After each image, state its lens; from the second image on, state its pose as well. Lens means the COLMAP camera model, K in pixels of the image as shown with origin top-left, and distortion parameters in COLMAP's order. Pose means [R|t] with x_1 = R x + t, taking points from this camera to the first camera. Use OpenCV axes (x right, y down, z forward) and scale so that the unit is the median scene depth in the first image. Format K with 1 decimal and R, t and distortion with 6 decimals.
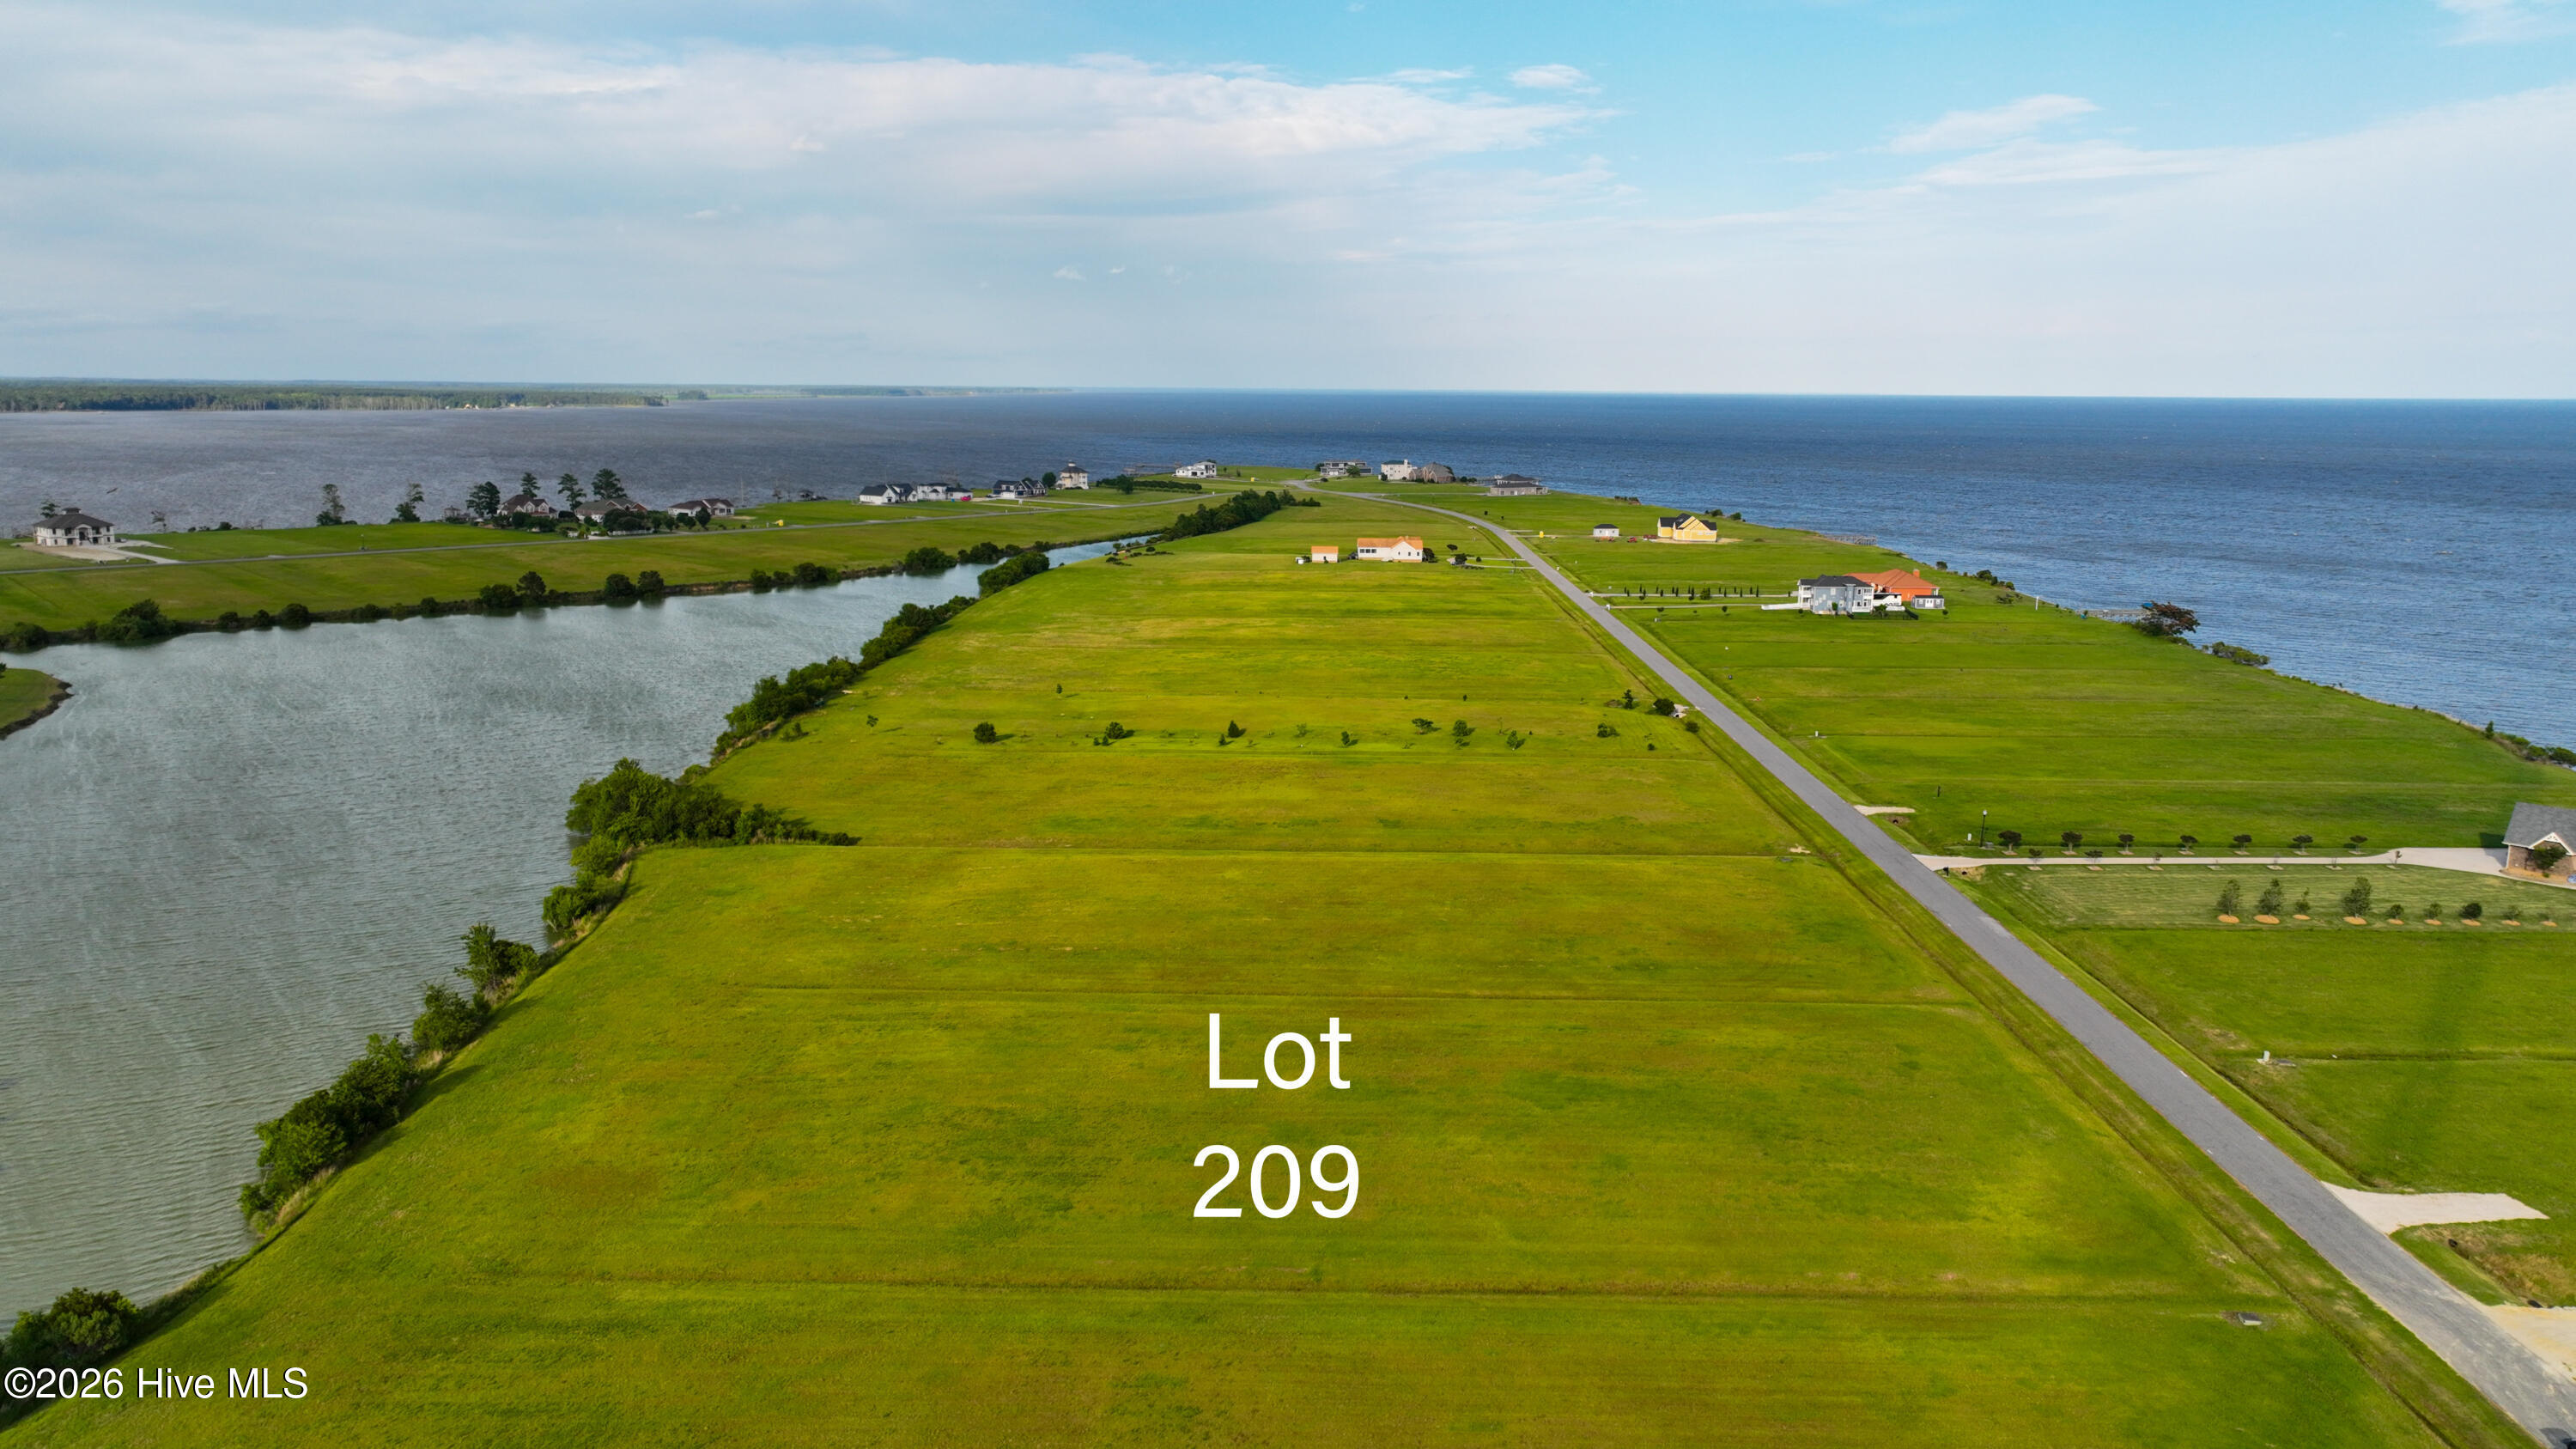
lens RADIAL K [[1772.7, 0, 1295.5], [0, 1772.7, 861.1], [0, 0, 1]] dist [0.003959, 0.007871]
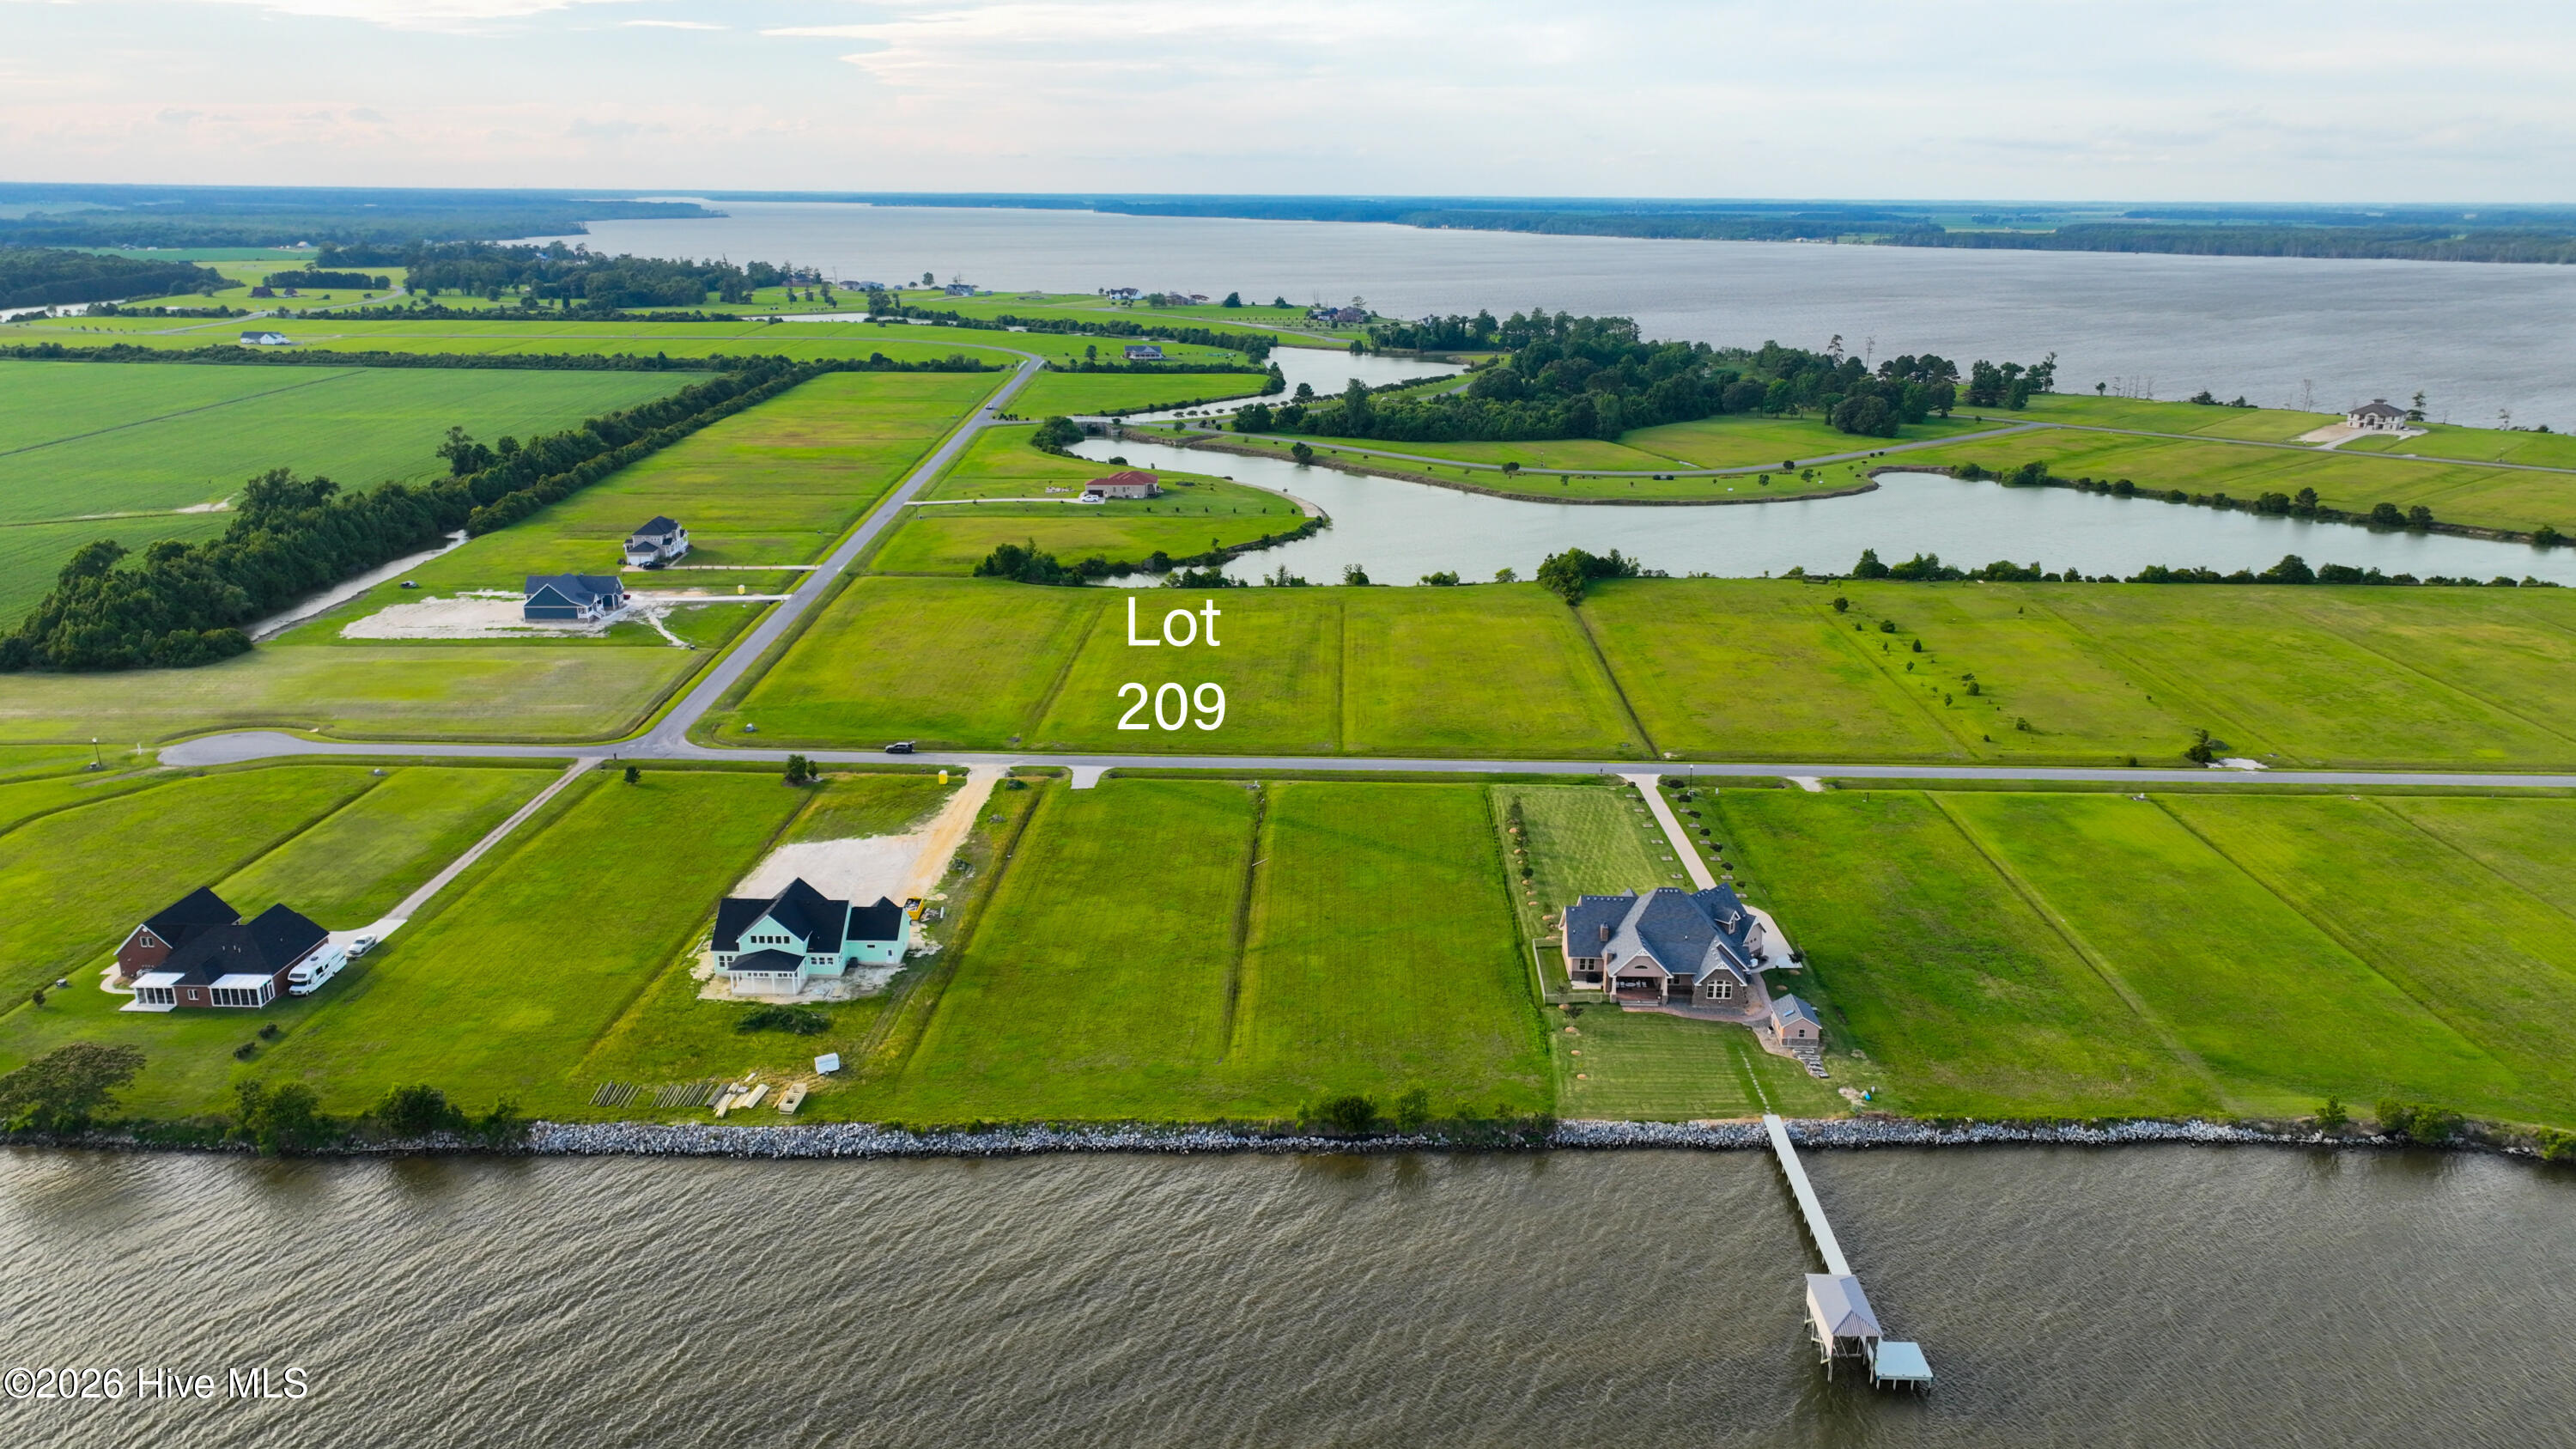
lens RADIAL K [[1791.3, 0, 1296.6], [0, 1791.3, 724.4], [0, 0, 1]] dist [0.003086, 0.000766]
pose [[-0.011057, 0.277600, -0.960633, 2.193893], [-0.265010, 0.925525, 0.270505, -0.445749], [0.964182, 0.257568, 0.063333, 0.826566]]
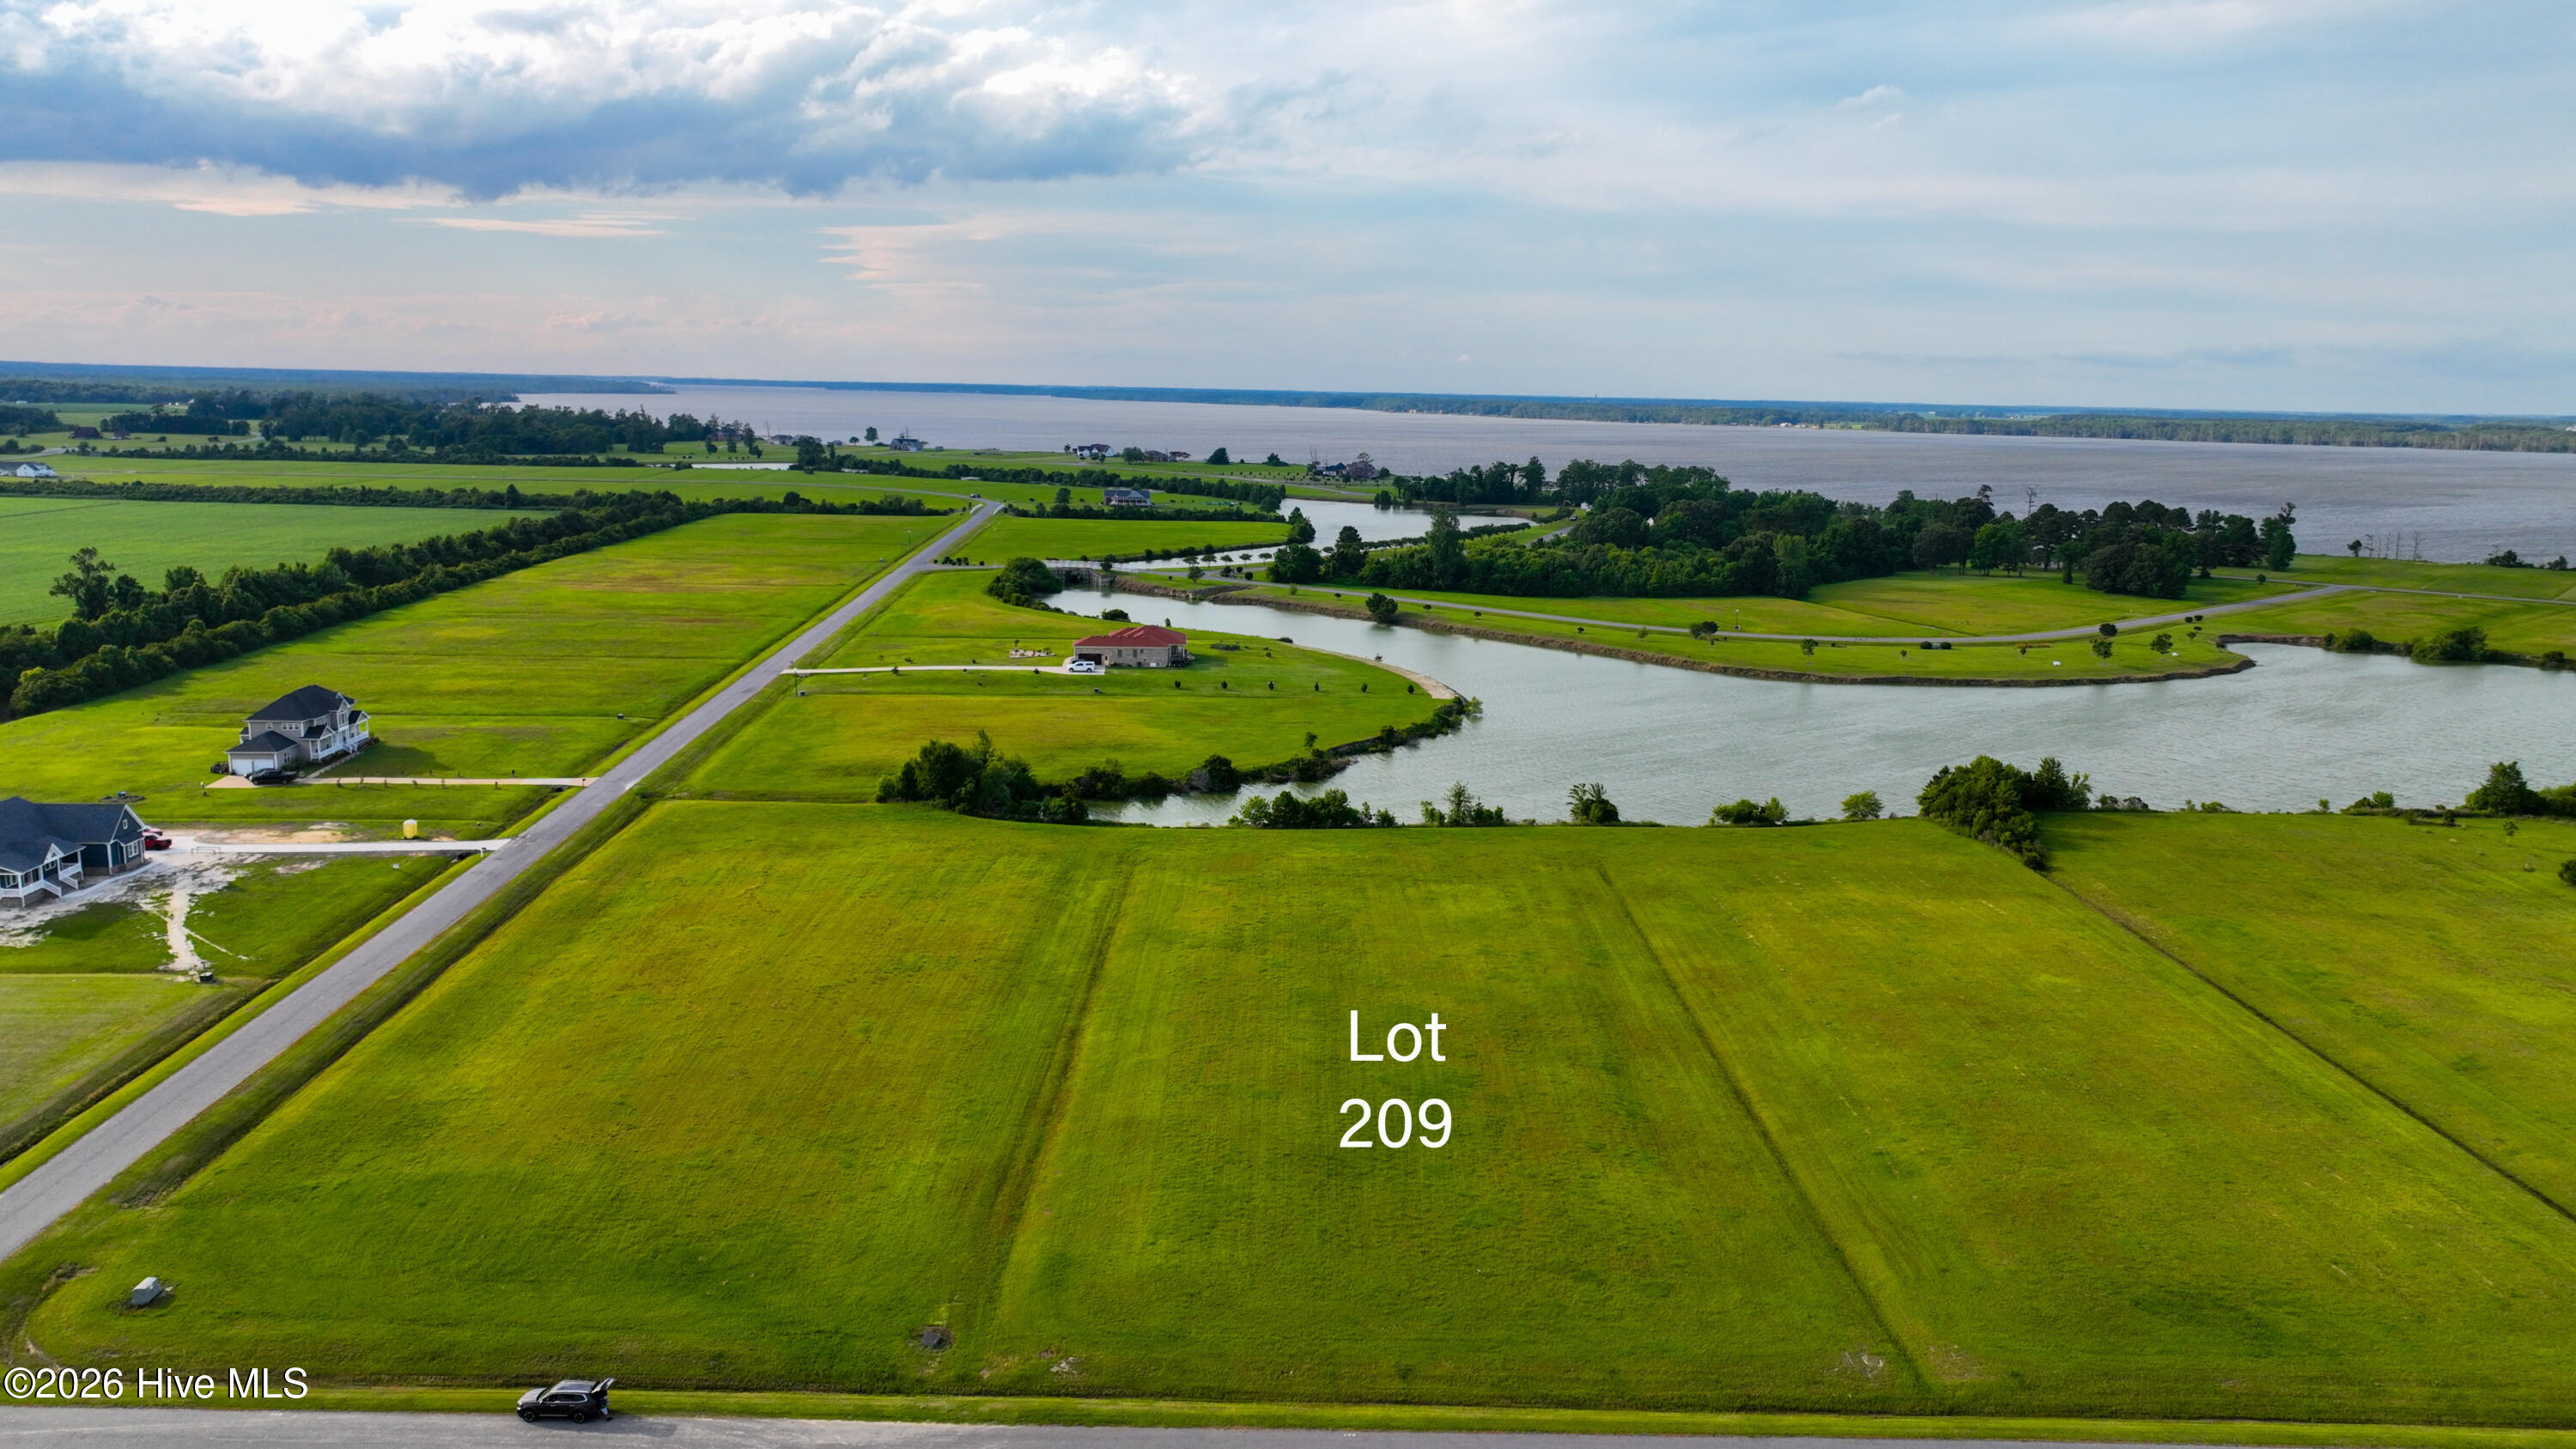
lens RADIAL K [[1802.6, 0, 1297.1], [0, 1802.6, 713.9], [0, 0, 1]] dist [0.004736, 0.001696]
pose [[0.015116, 0.170033, -0.985322, 0.957104], [-0.277071, 0.947558, 0.159266, -0.182393], [0.960730, 0.270597, 0.061435, 0.686088]]
